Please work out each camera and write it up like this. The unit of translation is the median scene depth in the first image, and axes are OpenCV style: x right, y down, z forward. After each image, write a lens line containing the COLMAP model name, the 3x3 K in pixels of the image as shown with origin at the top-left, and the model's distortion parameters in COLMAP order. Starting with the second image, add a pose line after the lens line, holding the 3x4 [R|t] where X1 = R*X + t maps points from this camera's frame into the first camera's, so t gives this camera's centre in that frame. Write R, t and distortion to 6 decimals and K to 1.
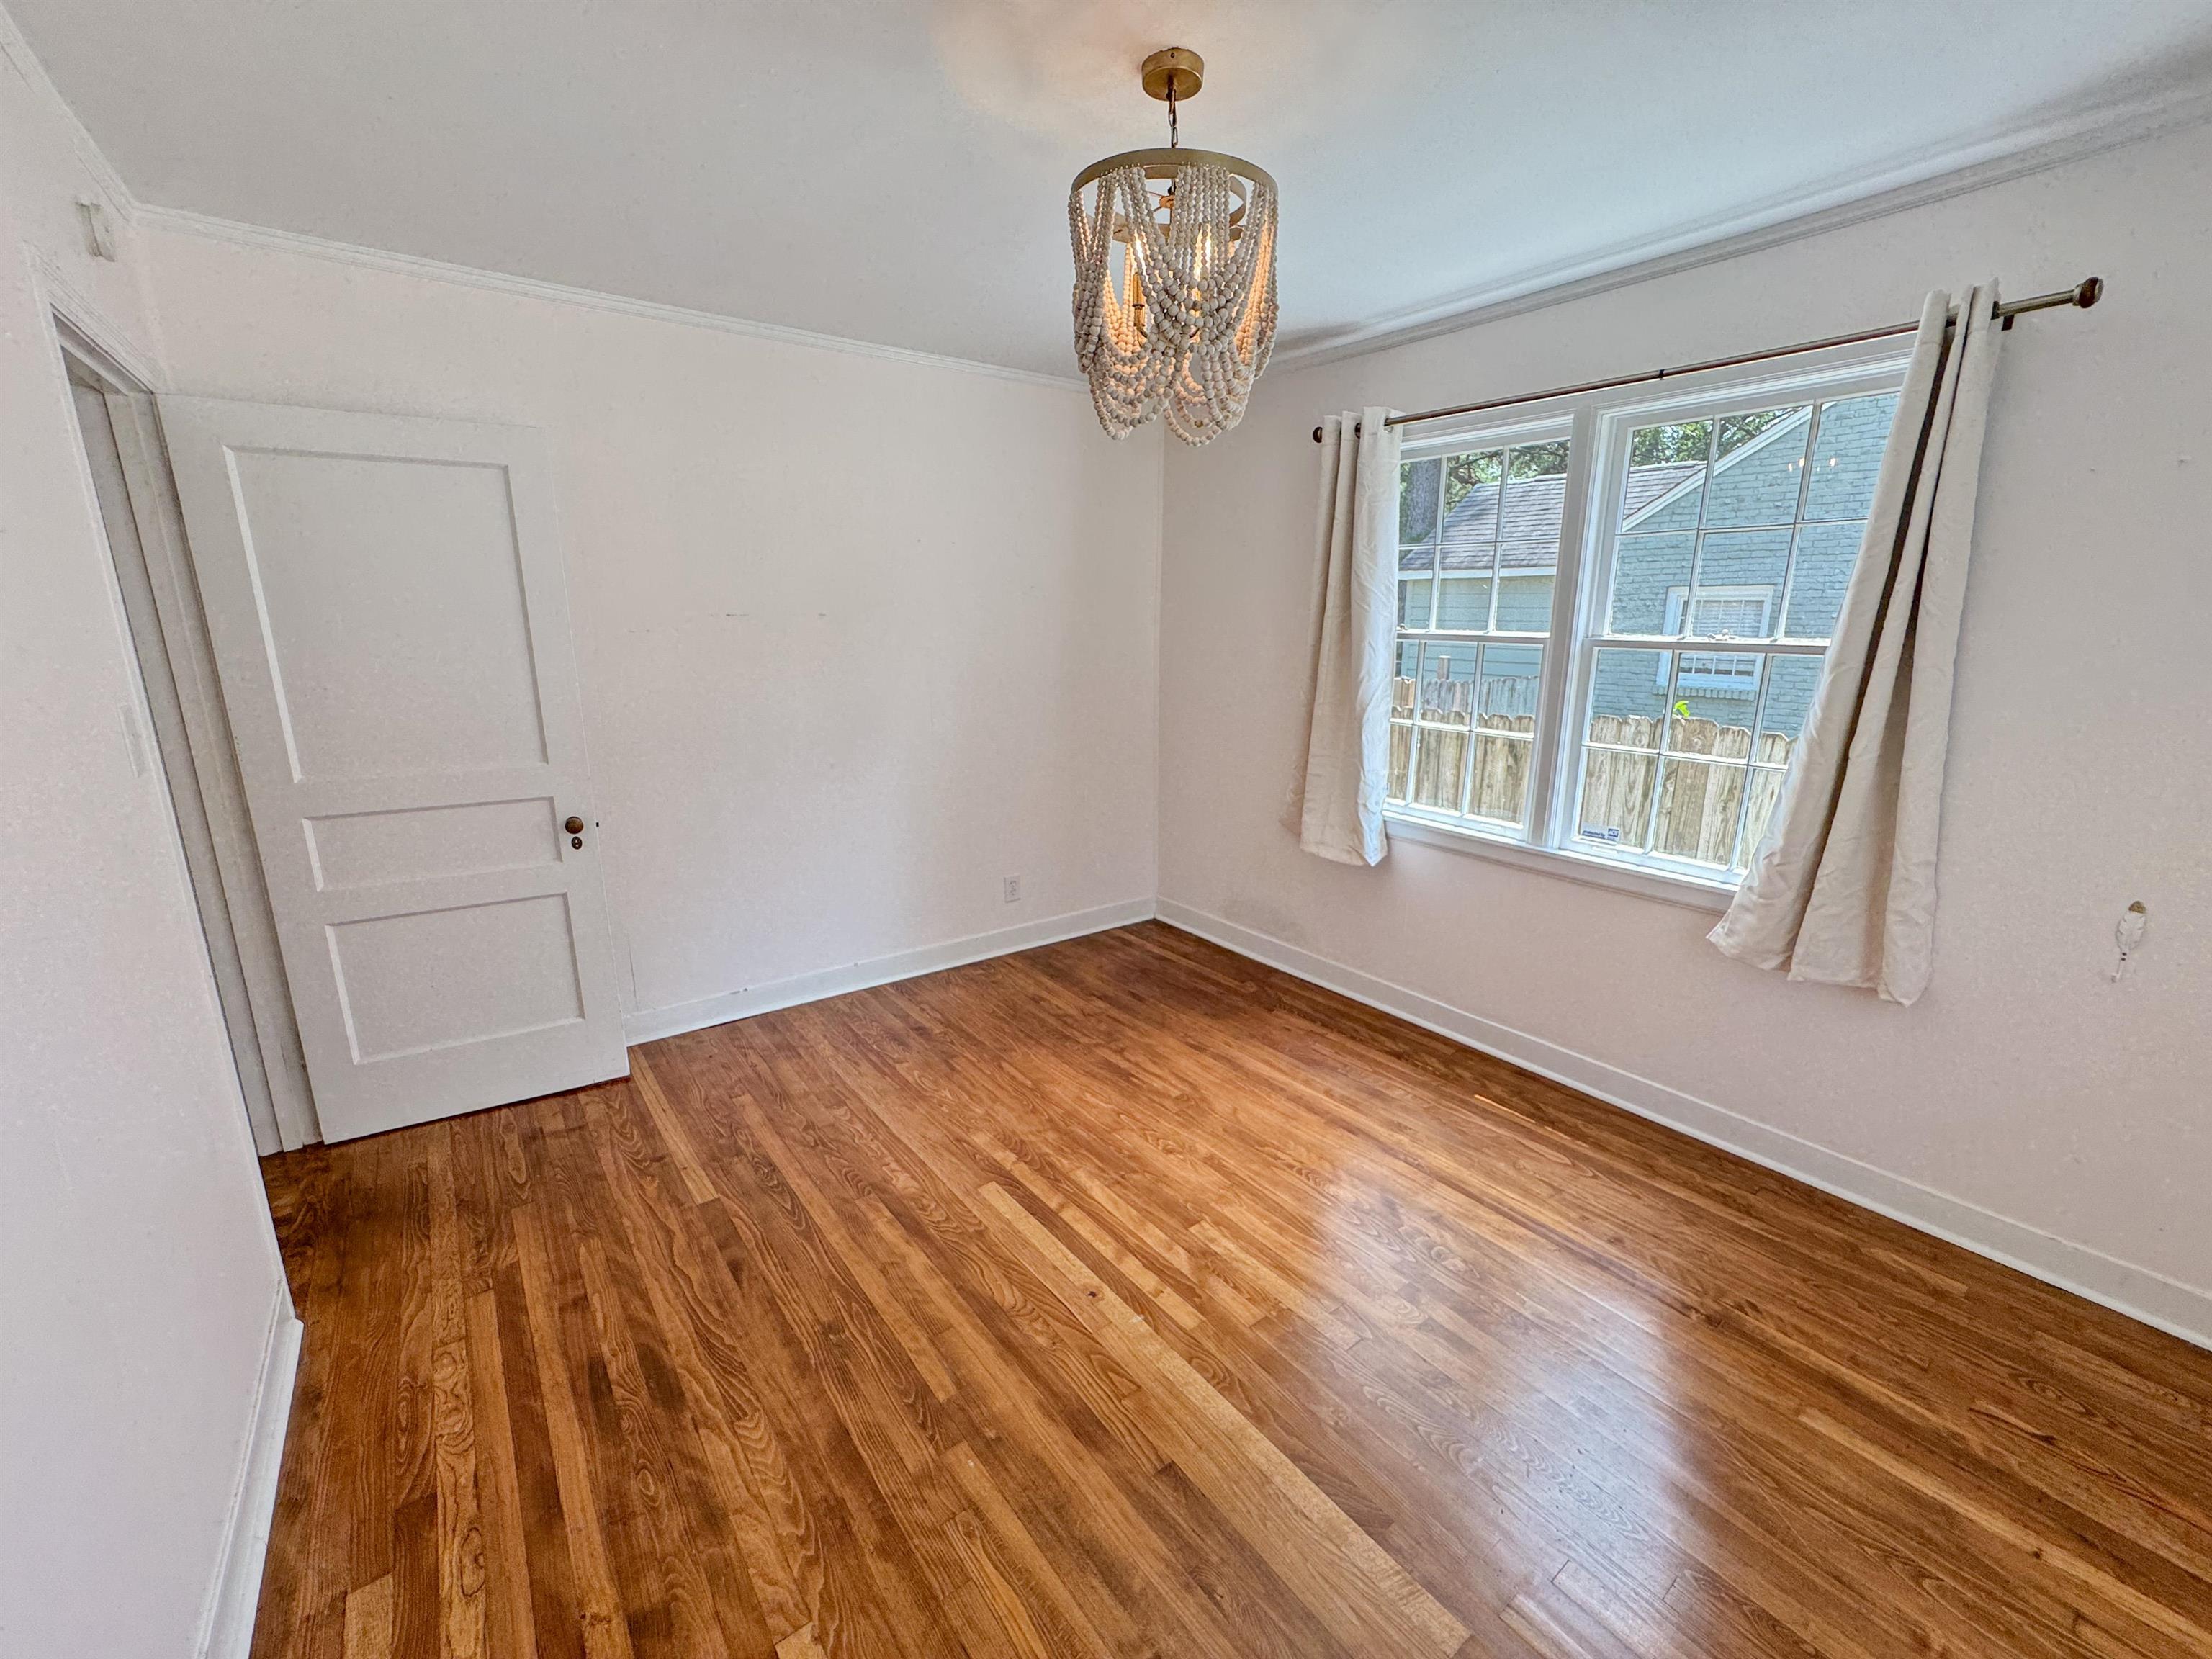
lens RADIAL K [[897.7, 0, 1106.0], [0, 897.7, 829.5], [0, 0, 1]] dist [-0.047726, 0.021349]
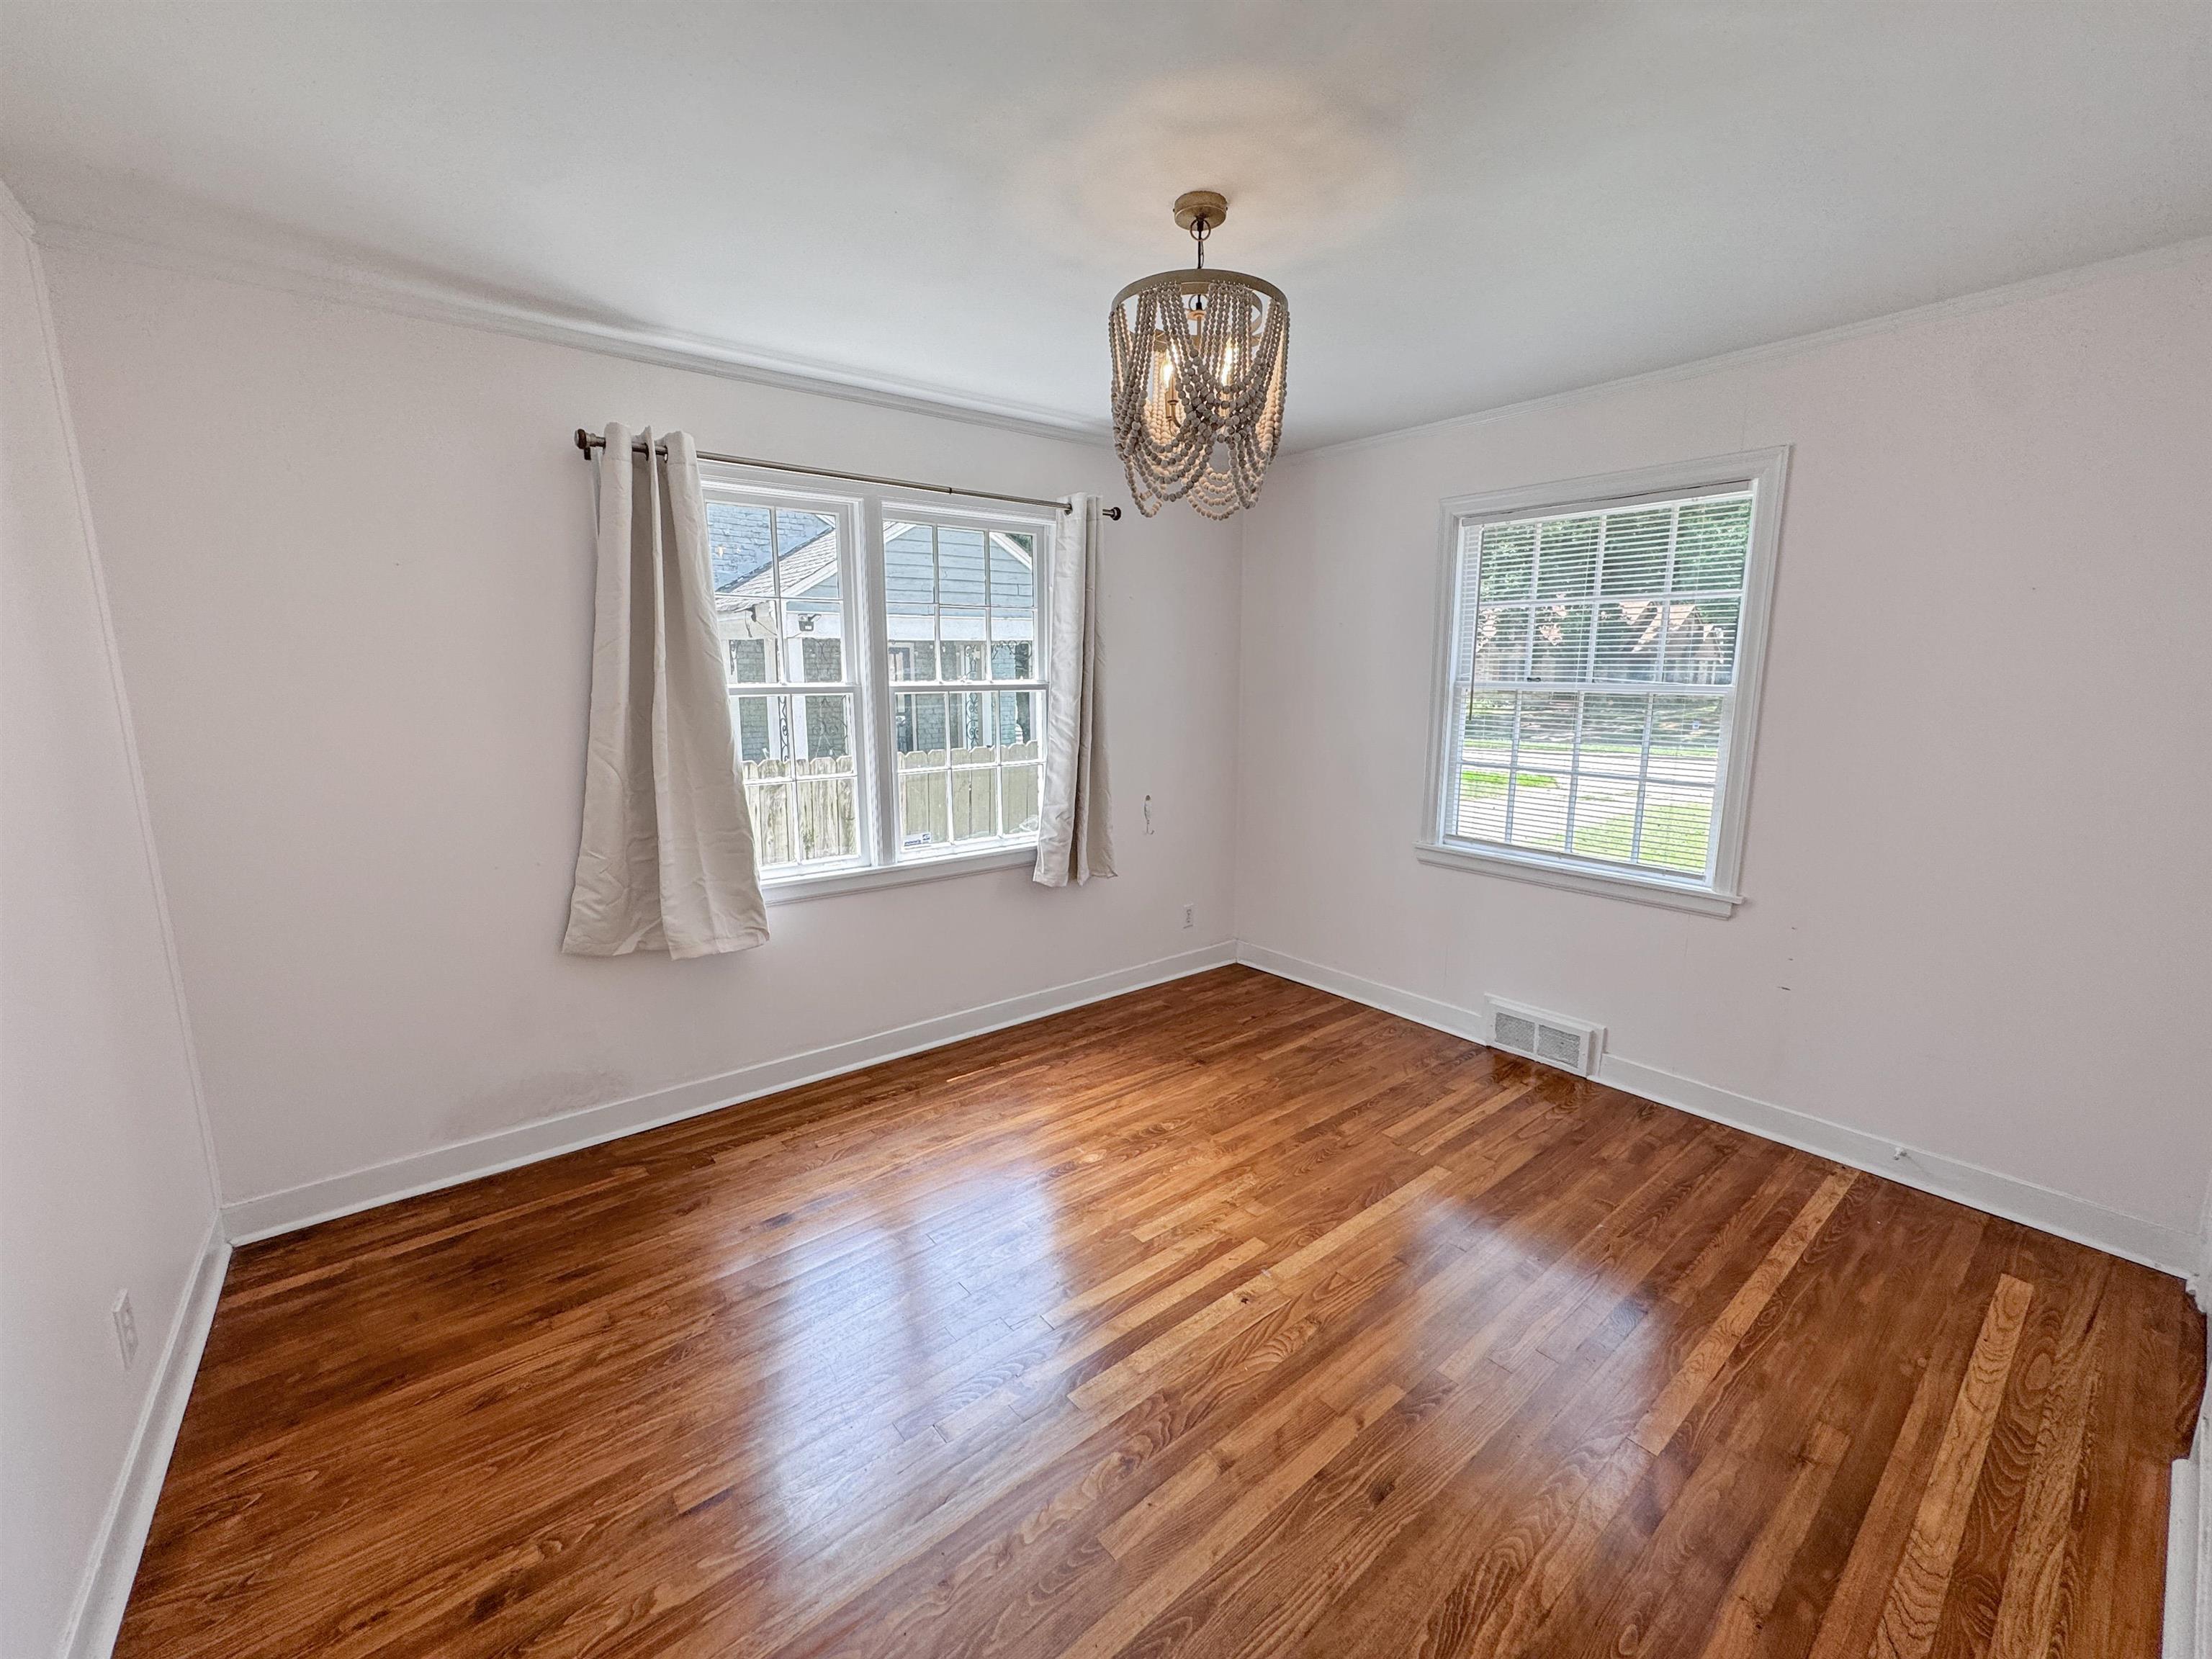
lens RADIAL K [[897.7, 0, 1106.0], [0, 897.7, 829.5], [0, 0, 1]] dist [-0.047726, 0.021349]
pose [[-0.030694, -0.177851, 0.983579, -0.865232], [0.232461, 0.955789, 0.180080, -0.222132], [-0.972121, 0.234172, 0.012006, 0.923220]]
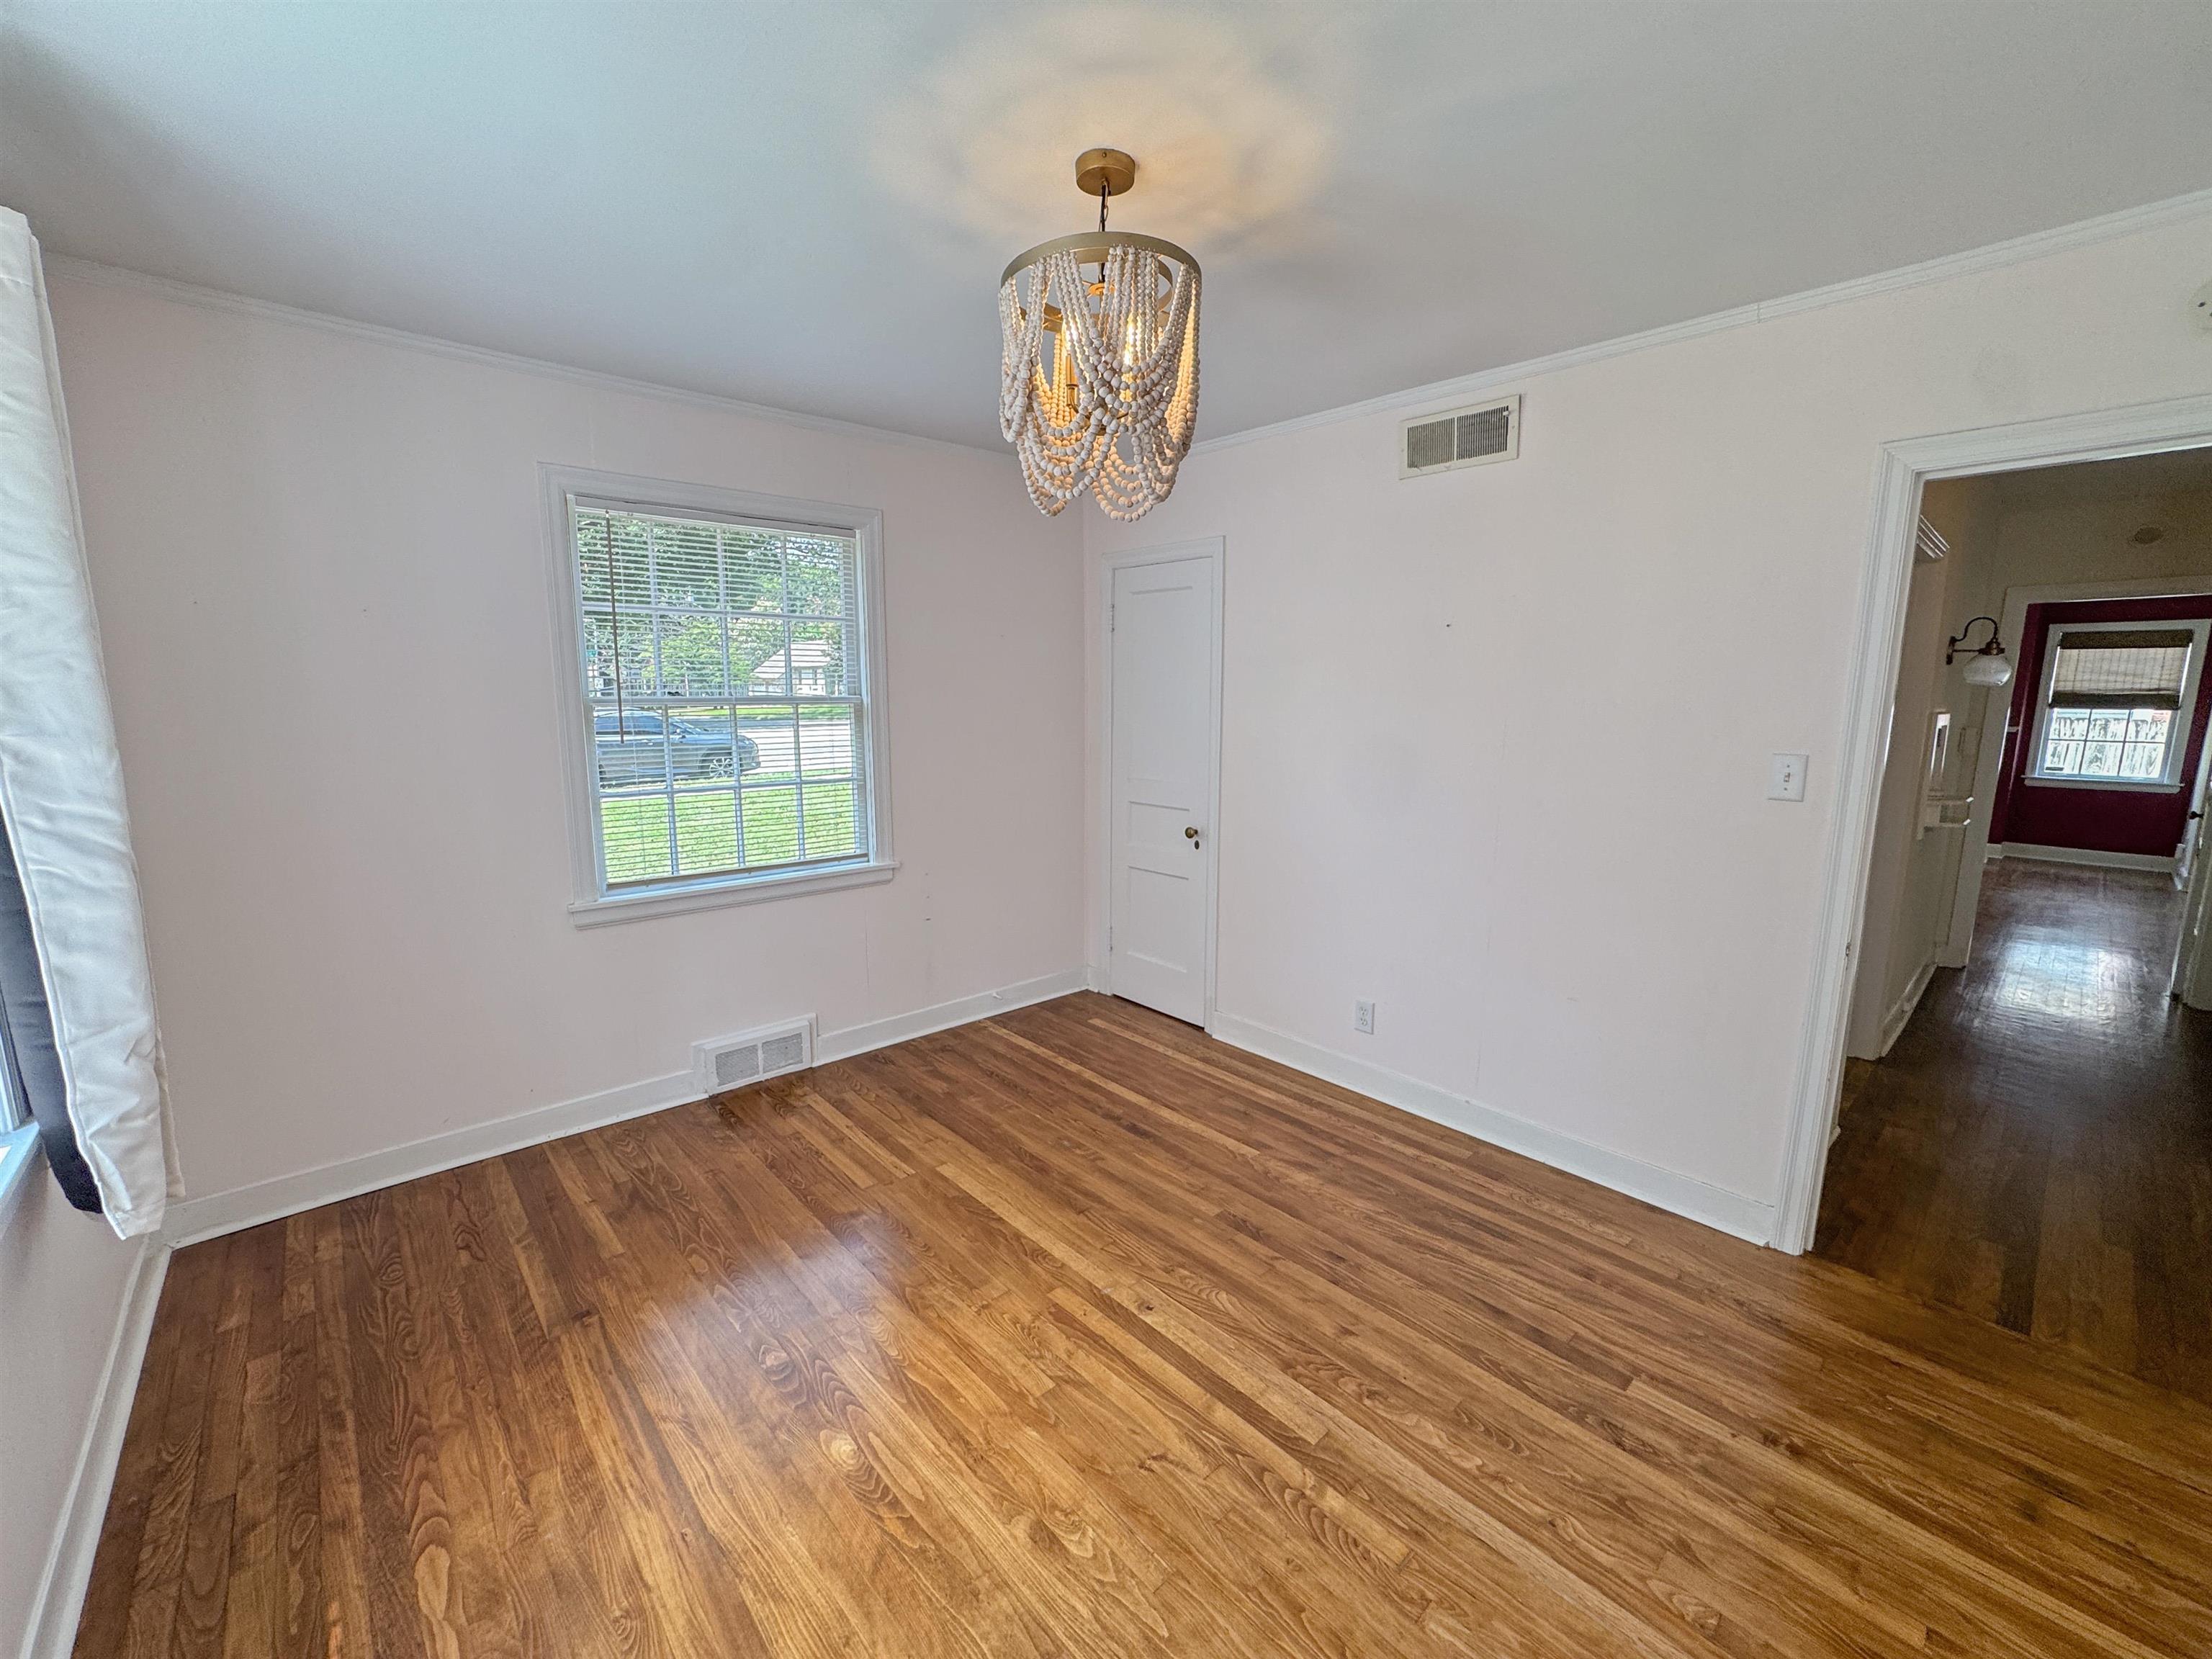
lens RADIAL K [[897.7, 0, 1106.0], [0, 897.7, 829.5], [0, 0, 1]] dist [-0.047726, 0.021349]
pose [[-0.995995, 0.002375, -0.089376, 0.120656], [-0.031995, 0.923979, 0.381101, -0.381918], [0.083486, 0.382435, -0.920203, 1.600809]]
